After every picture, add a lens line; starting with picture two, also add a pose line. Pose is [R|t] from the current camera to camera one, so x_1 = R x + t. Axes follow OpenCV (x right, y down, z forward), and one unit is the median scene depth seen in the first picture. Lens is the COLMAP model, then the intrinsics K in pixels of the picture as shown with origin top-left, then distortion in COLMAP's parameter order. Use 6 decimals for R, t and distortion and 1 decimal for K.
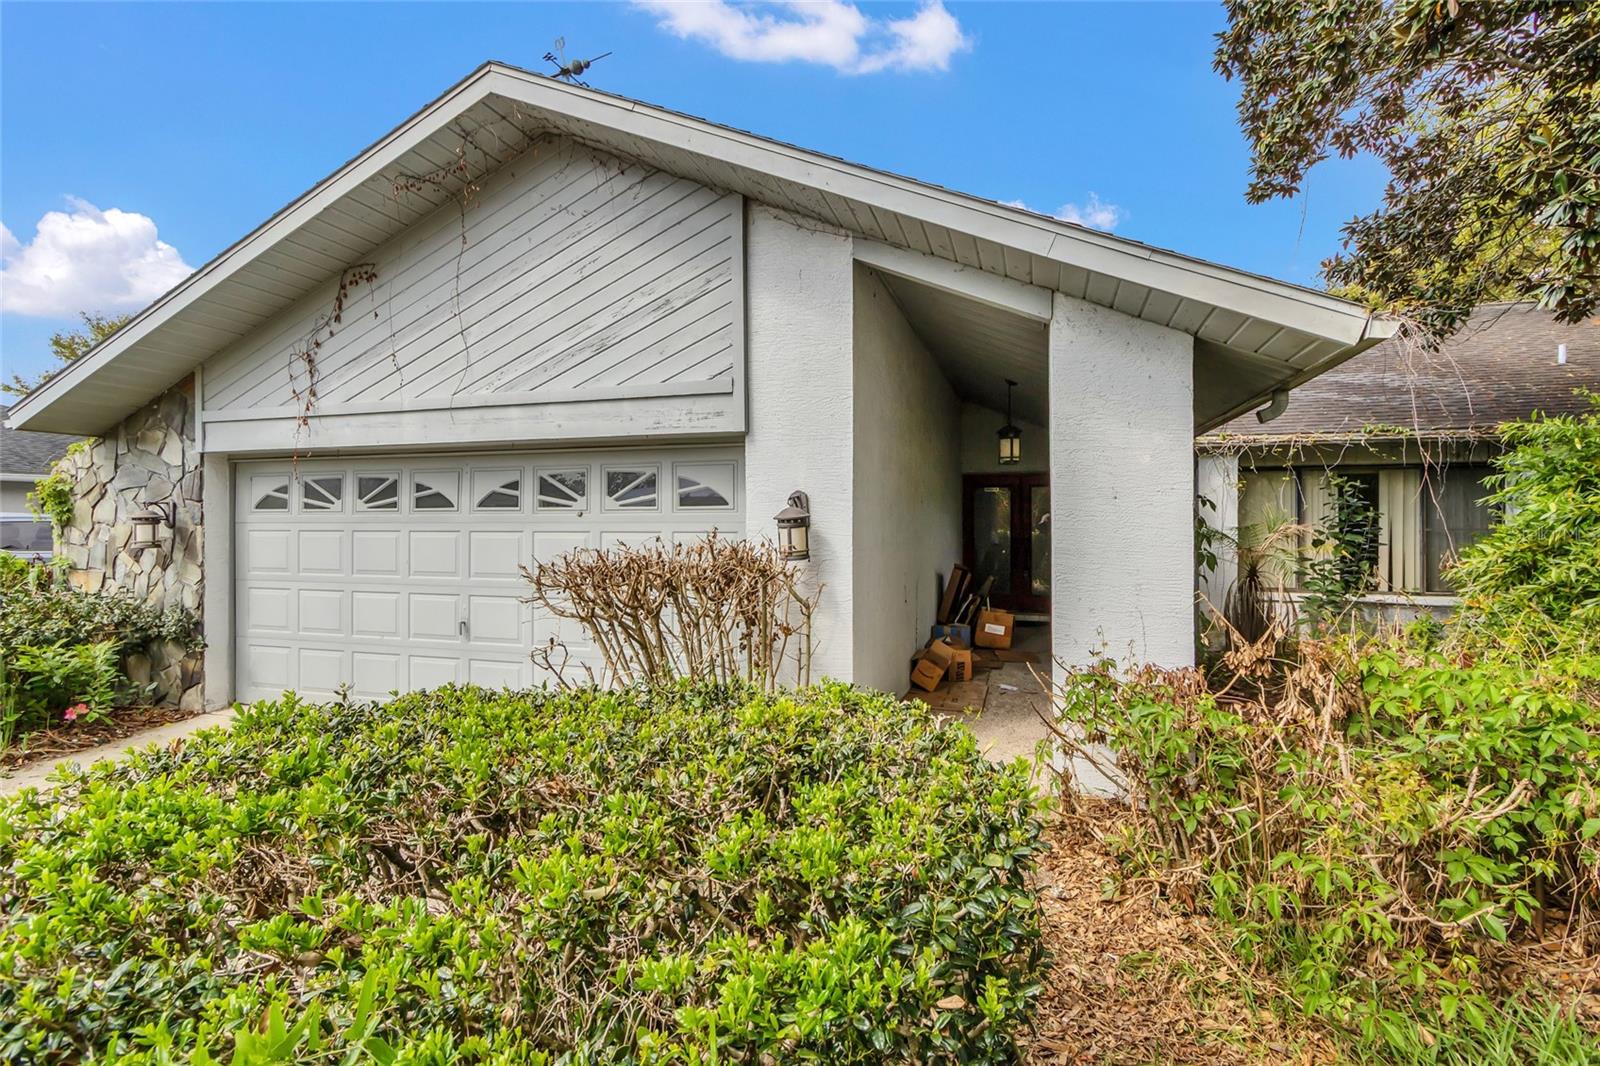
lens RADIAL K [[745.2, 0, 809.4], [0, 745.2, 521.3], [0, 0, 1]] dist [0.009895, -0.002073]
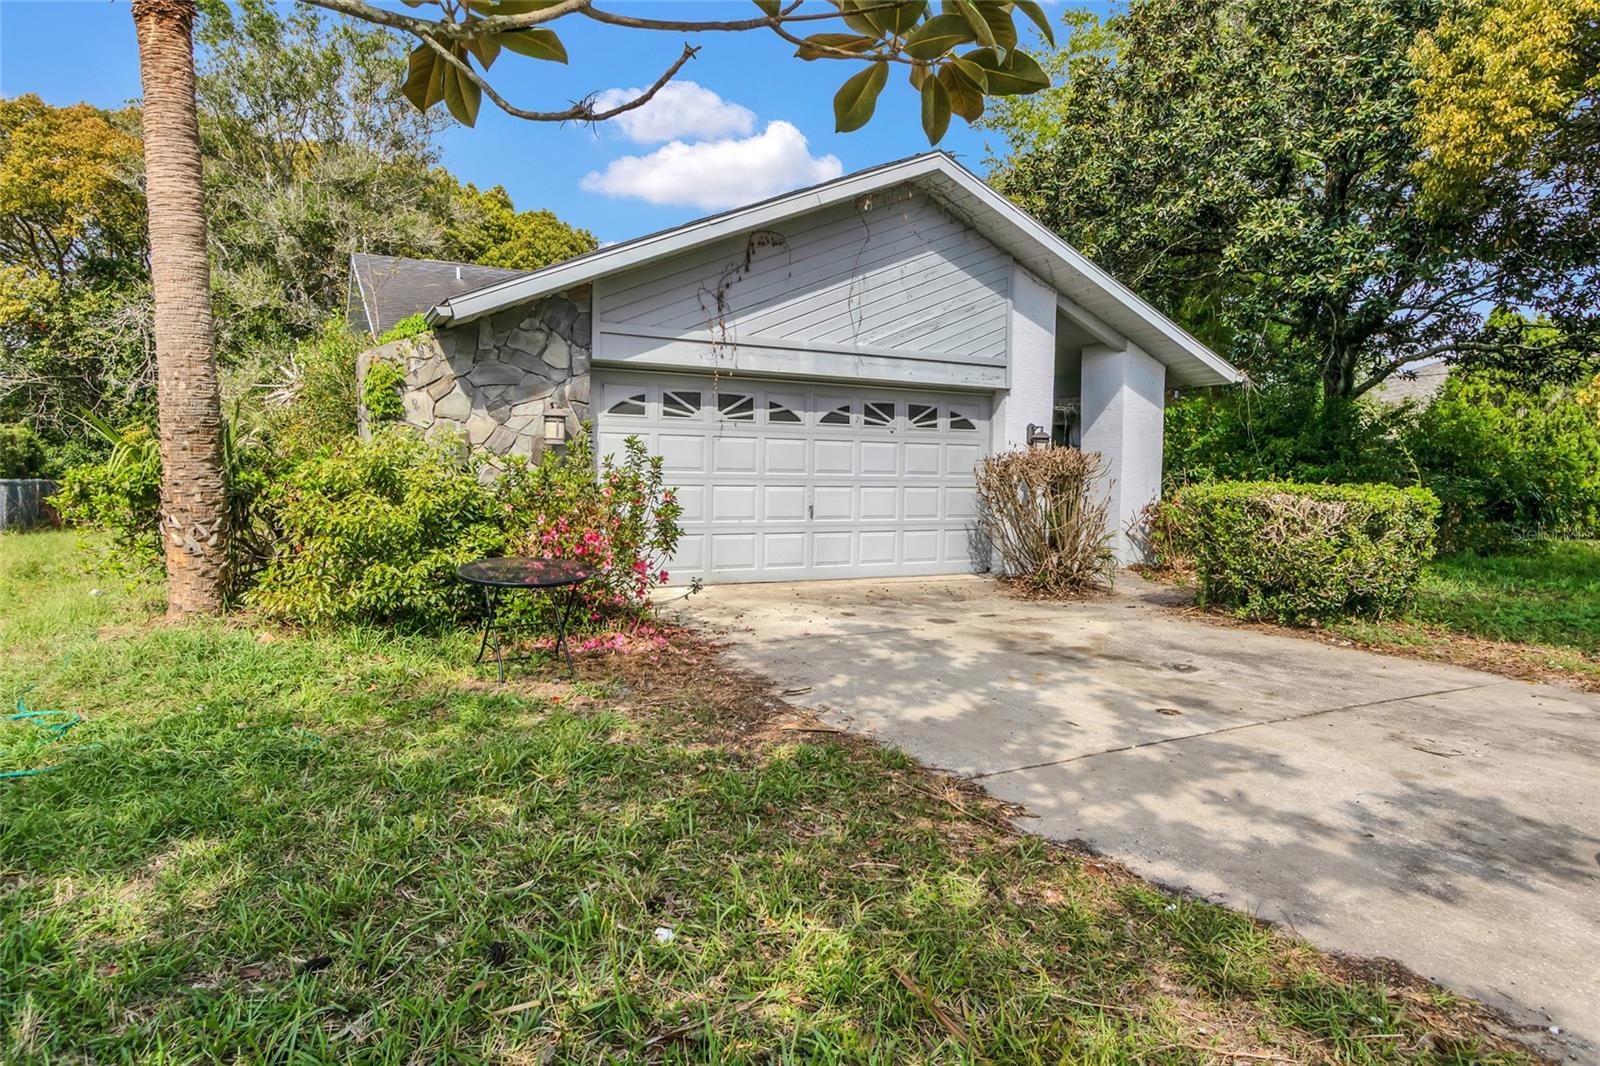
lens RADIAL K [[963.6, 0, 796.5], [0, 963.6, 533.6], [0, 0, 1]] dist [0.006658, 0.004957]
pose [[0.698880, -0.026218, 0.714758, -1.747335], [-0.005632, 0.999095, 0.042154, 0.111300], [-0.715217, -0.033486, 0.698100, -0.225758]]
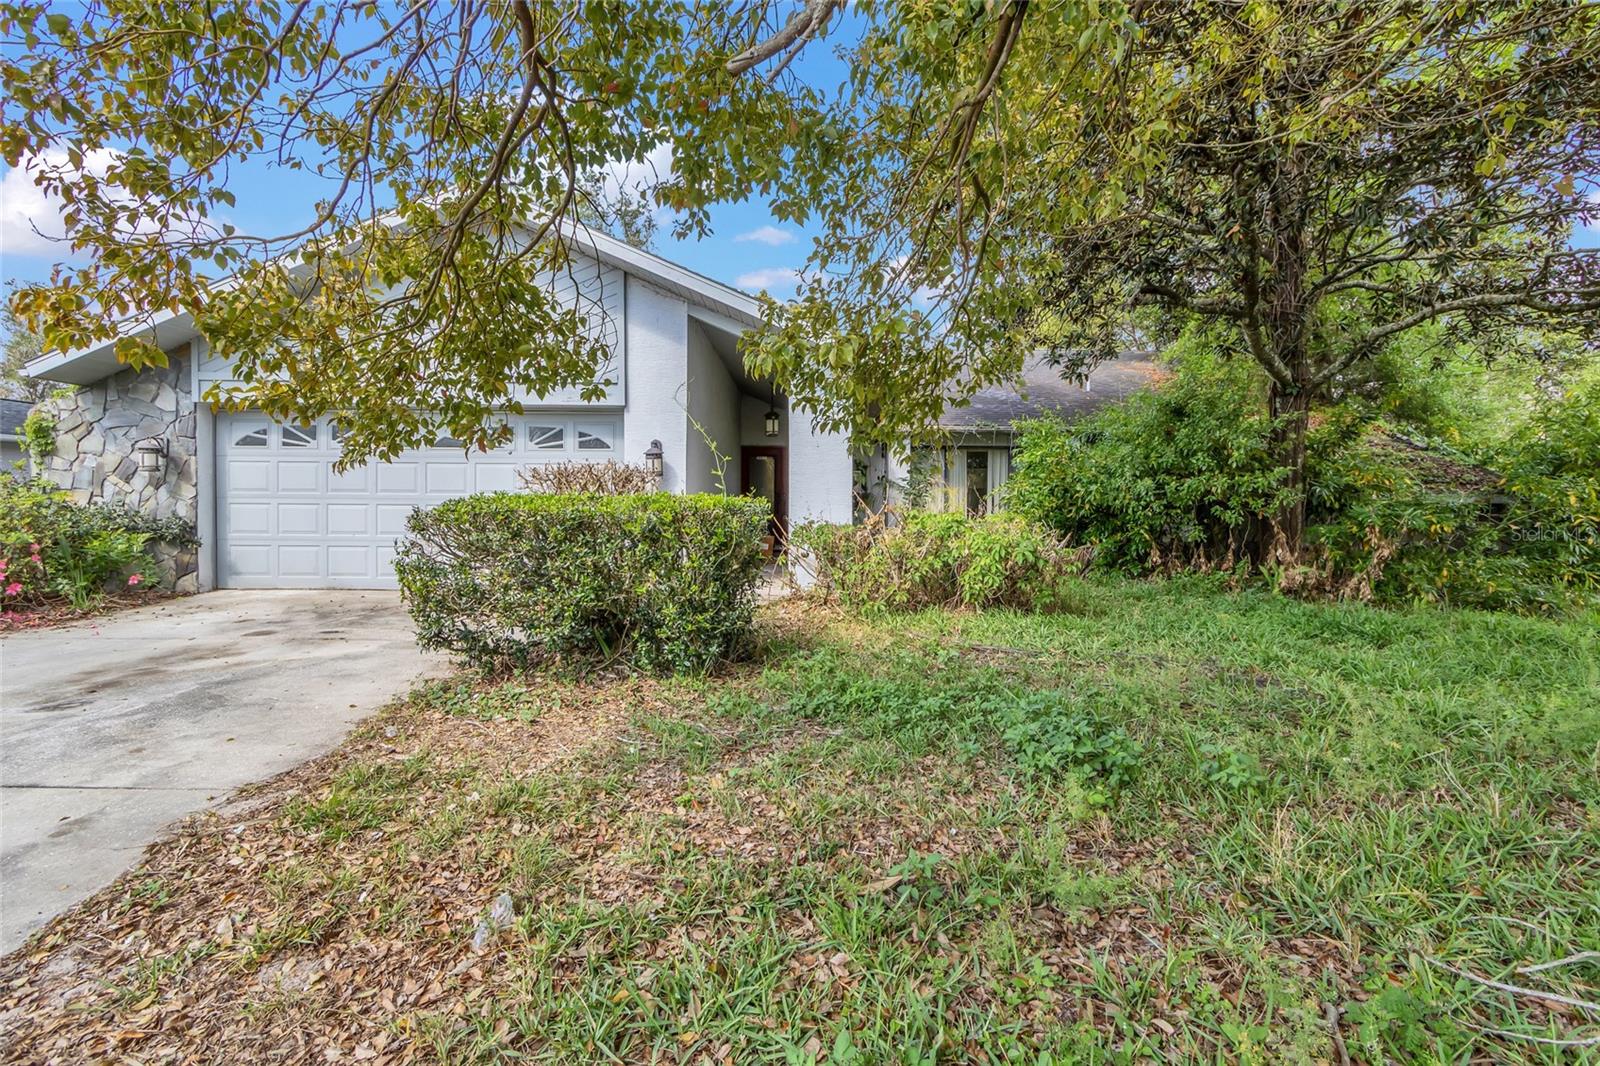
lens RADIAL K [[745.2, 0, 803.5], [0, 745.2, 529.6], [0, 0, 1]] dist [0.009895, -0.002073]
pose [[0.957753, 0.001530, 0.287588, -0.155233], [-0.007891, 0.999749, 0.020960, 0.111225], [-0.287484, -0.022344, 0.957525, -0.680549]]
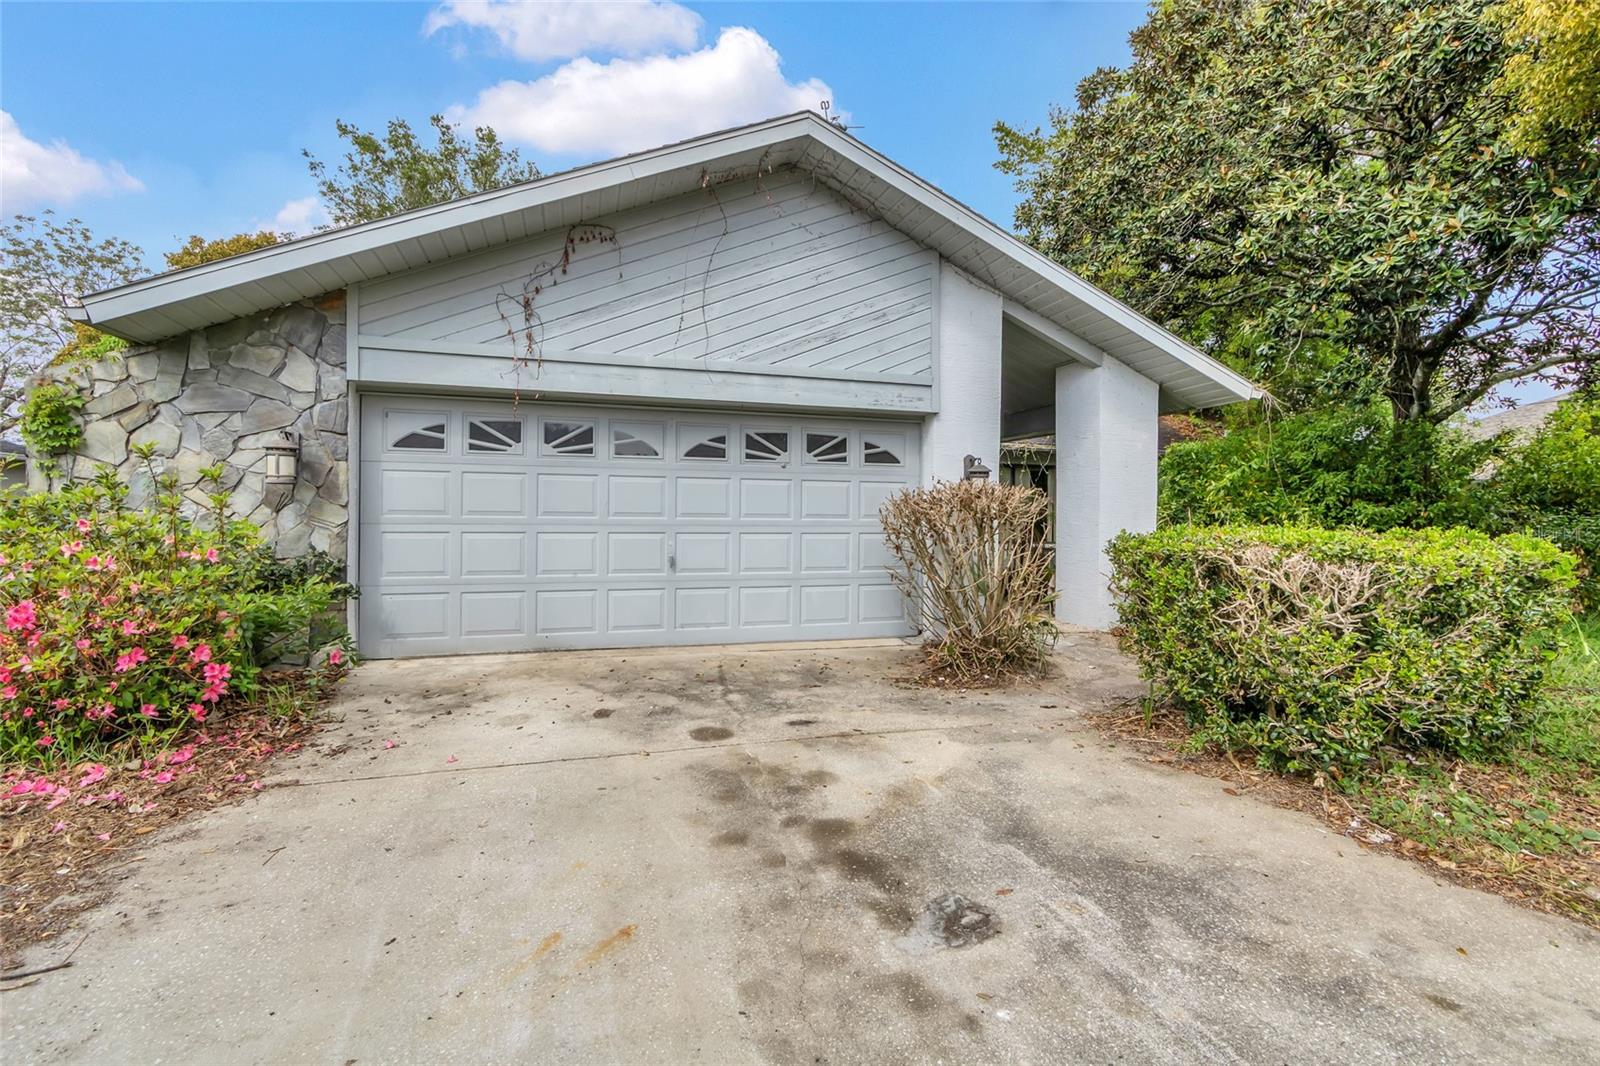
lens RADIAL K [[745.2, 0, 800.1], [0, 745.2, 533.9], [0, 0, 1]] dist [0.009895, -0.002073]
pose [[0.824041, 0.001591, 0.566527, -0.944261], [-0.002703, 0.999996, 0.001123, 0.098425], [-0.566523, -0.002457, 0.824042, -0.055342]]
